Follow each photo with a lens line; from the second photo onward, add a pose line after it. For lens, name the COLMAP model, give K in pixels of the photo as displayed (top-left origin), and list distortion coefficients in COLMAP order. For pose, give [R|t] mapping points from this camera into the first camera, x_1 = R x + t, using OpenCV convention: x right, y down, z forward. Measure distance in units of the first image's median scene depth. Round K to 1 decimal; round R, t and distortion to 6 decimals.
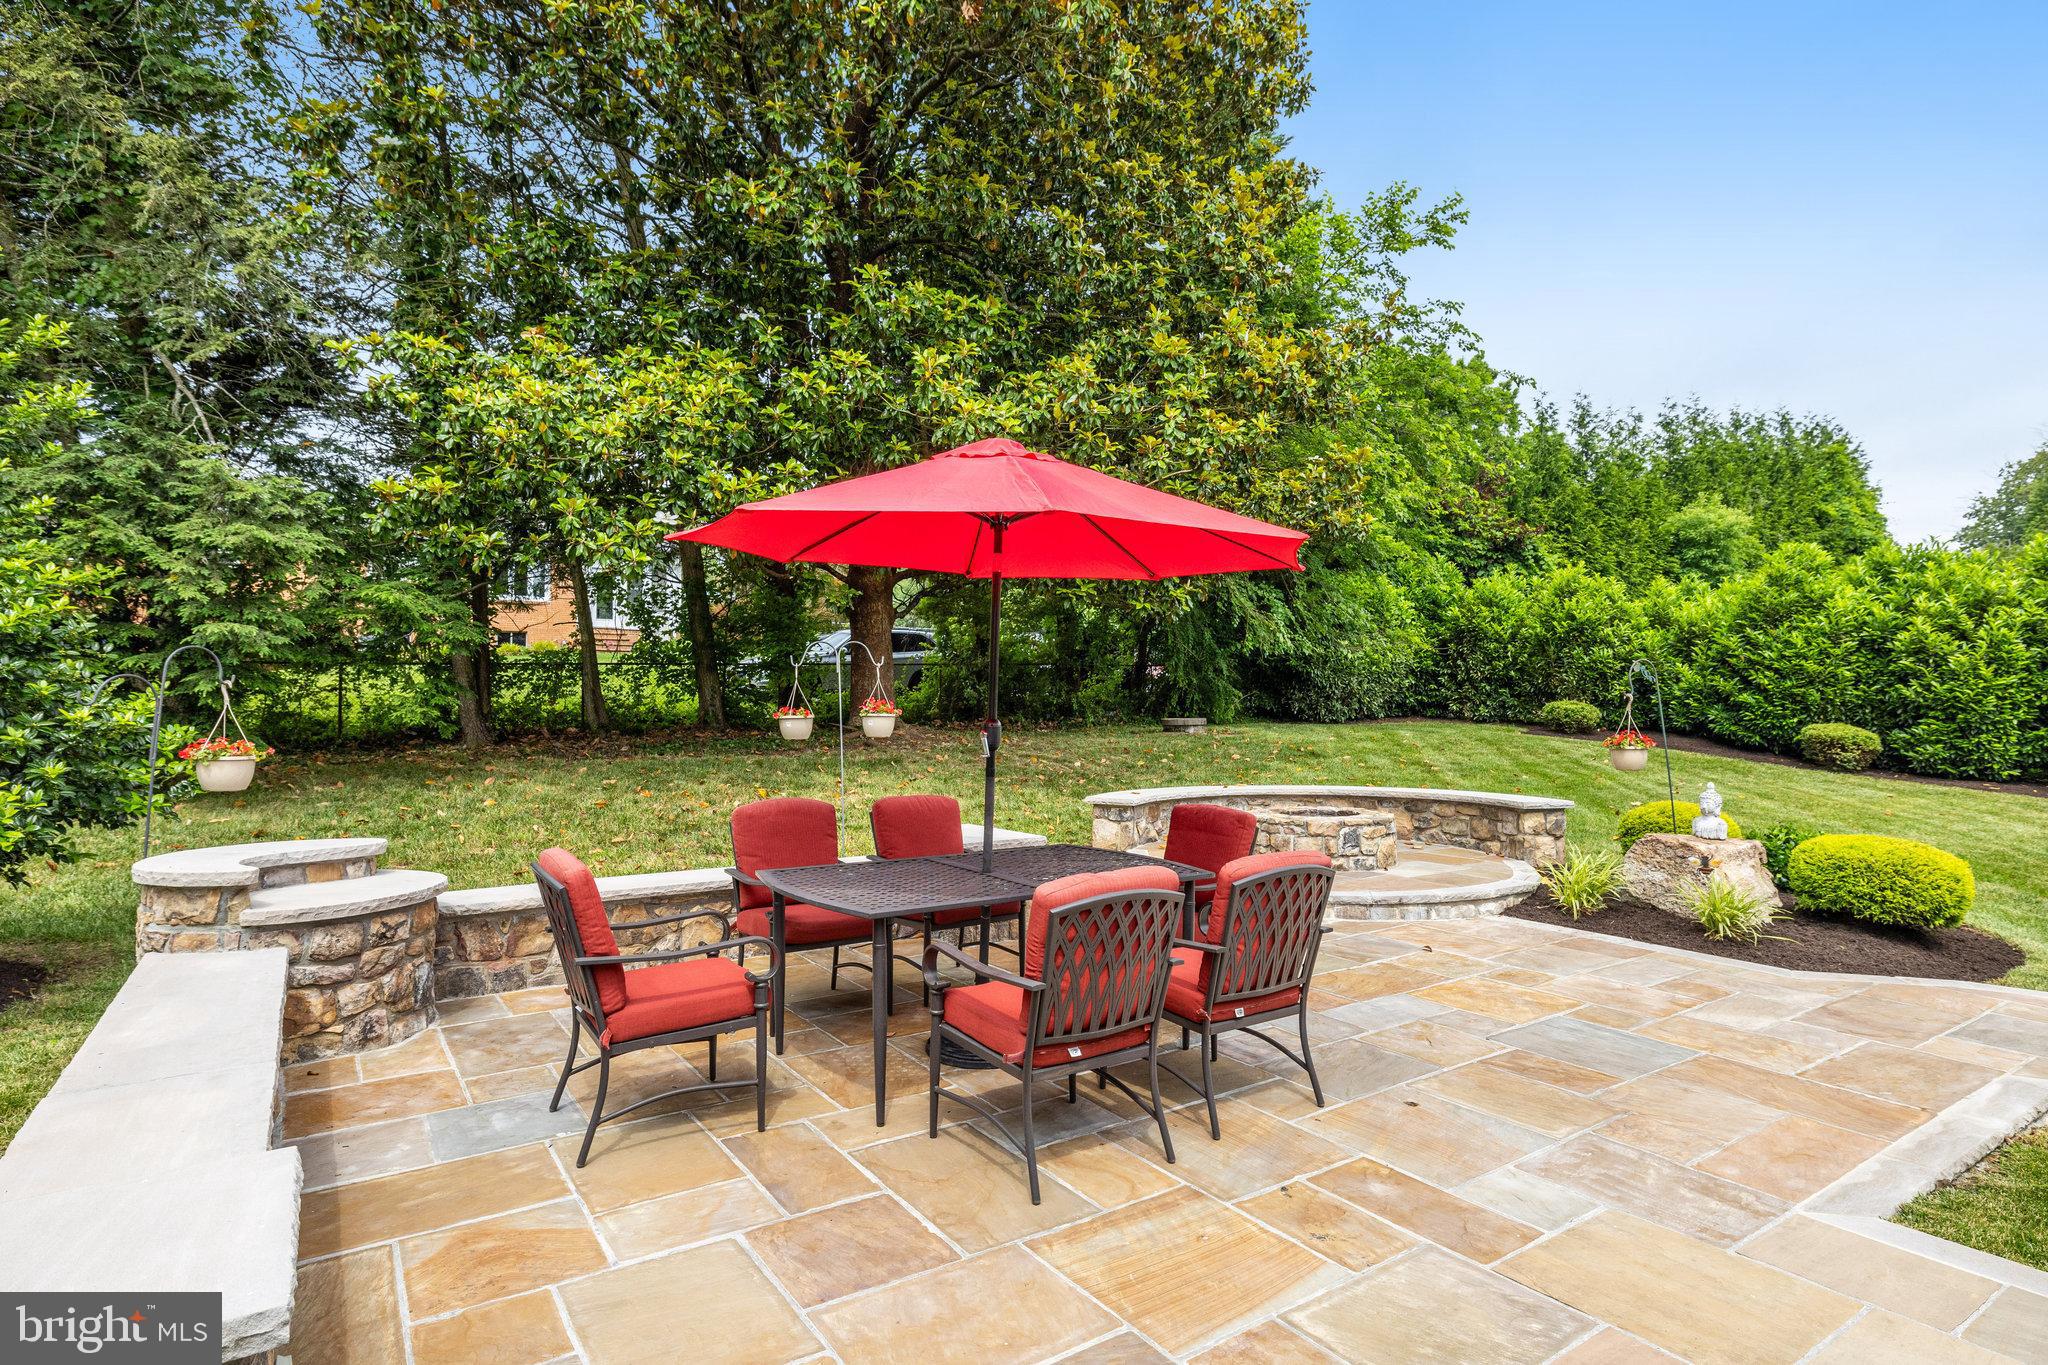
lens RADIAL K [[1077.1, 0, 1025.2], [0, 1077.1, 697.4], [0, 0, 1]] dist [-0.004052, -0.000056]
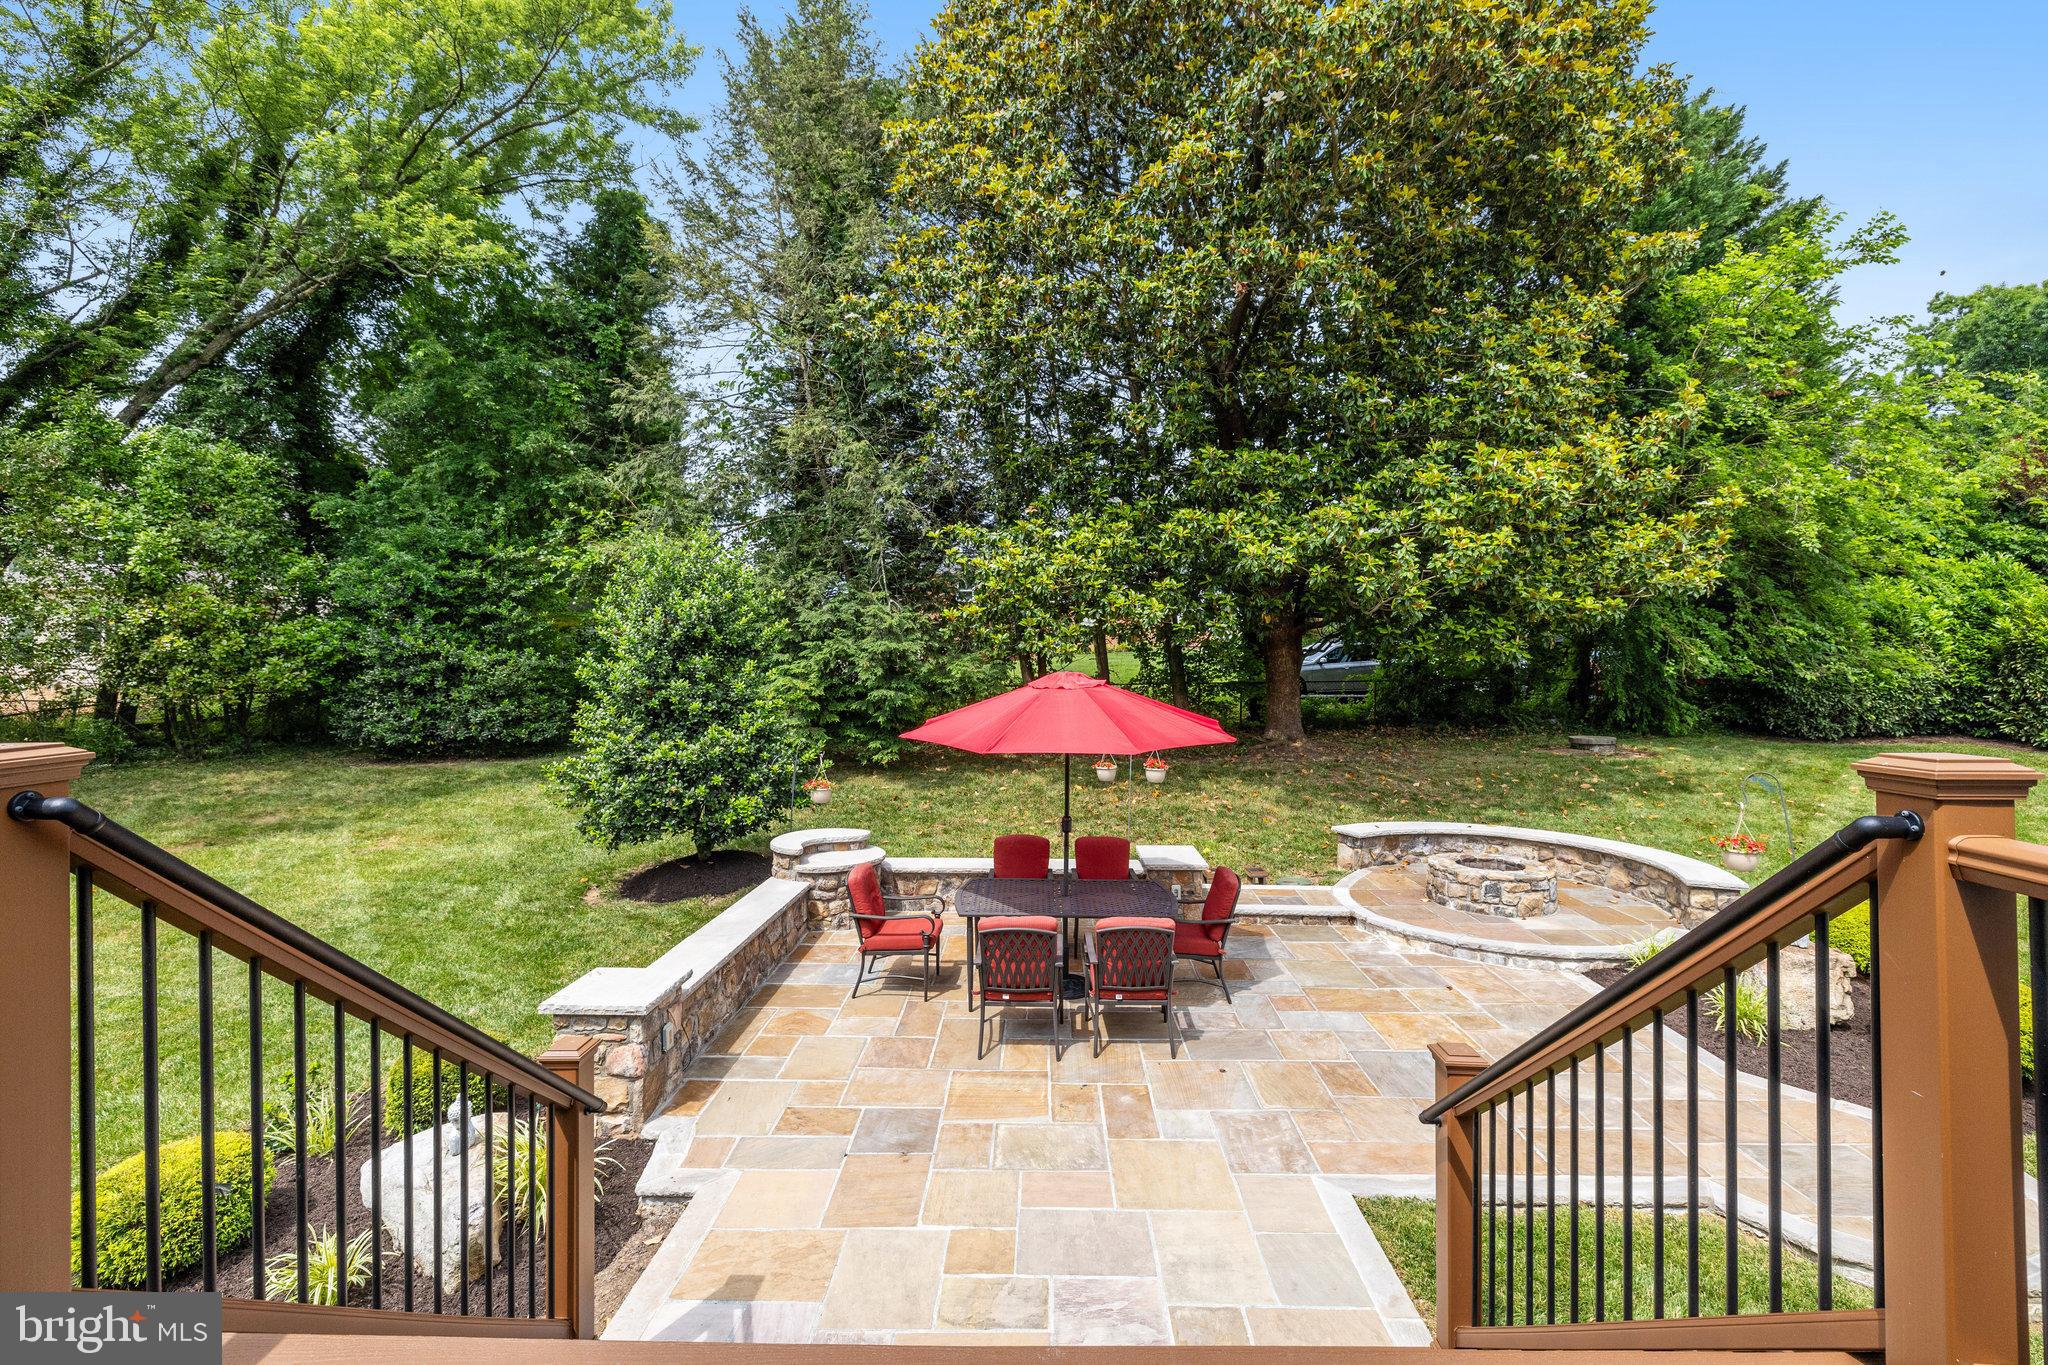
lens RADIAL K [[899.4, 0, 1034.6], [0, 899.4, 666.5], [0, 0, 1]] dist [0.002557, 0.000213]
pose [[0.809084, 0.008686, -0.587628, 0.486335], [0.003524, 0.999801, 0.019631, -0.156634], [0.587682, -0.017954, 0.808893, -0.178757]]
